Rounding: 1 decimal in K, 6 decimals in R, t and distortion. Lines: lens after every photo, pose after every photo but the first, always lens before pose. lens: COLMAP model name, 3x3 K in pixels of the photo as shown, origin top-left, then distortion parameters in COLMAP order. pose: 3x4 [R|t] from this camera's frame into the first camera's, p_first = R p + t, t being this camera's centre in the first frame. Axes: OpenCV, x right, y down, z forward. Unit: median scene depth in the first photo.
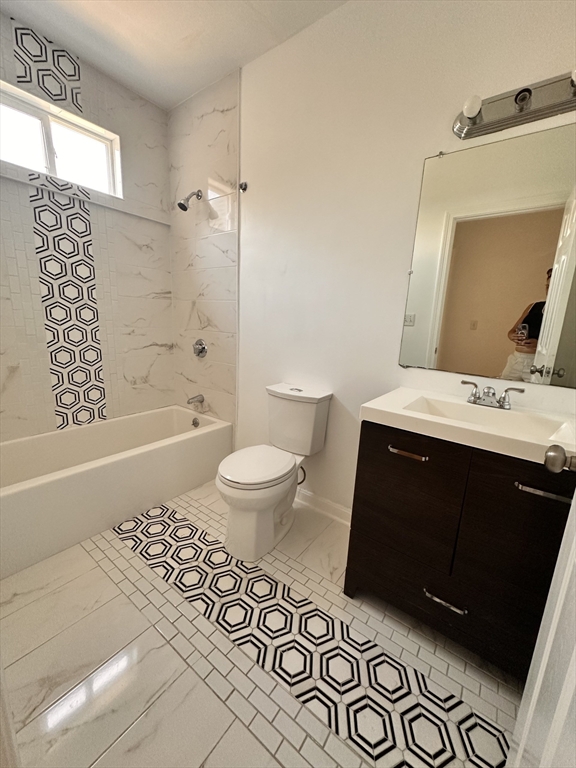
lens RADIAL K [[308.6, 0, 288.0], [0, 308.6, 384.0], [0, 0, 1]] dist [-0.000898, 0.000569]
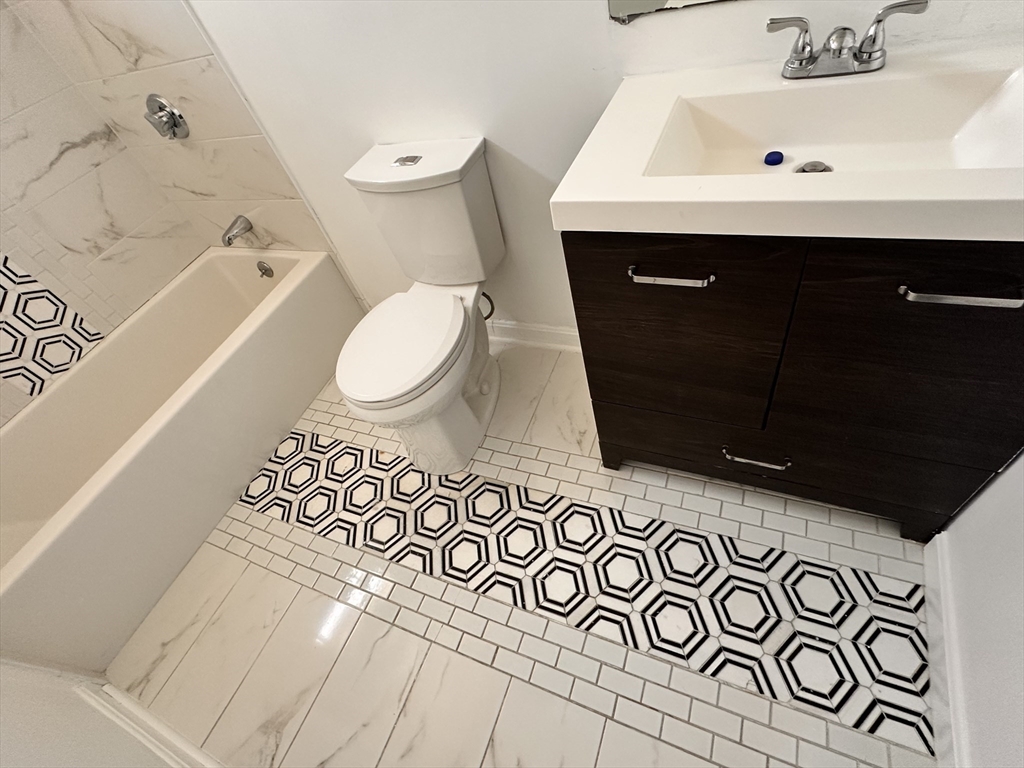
lens RADIAL K [[481.9, 0, 512.0], [0, 481.9, 384.0], [0, 0, 1]] dist [-0.002216, 0.000257]
pose [[0.930010, -0.363772, -0.052448, 0.105539], [0.324619, 0.746098, 0.581343, -0.117410], [-0.172345, -0.557681, 0.811966, 0.262250]]
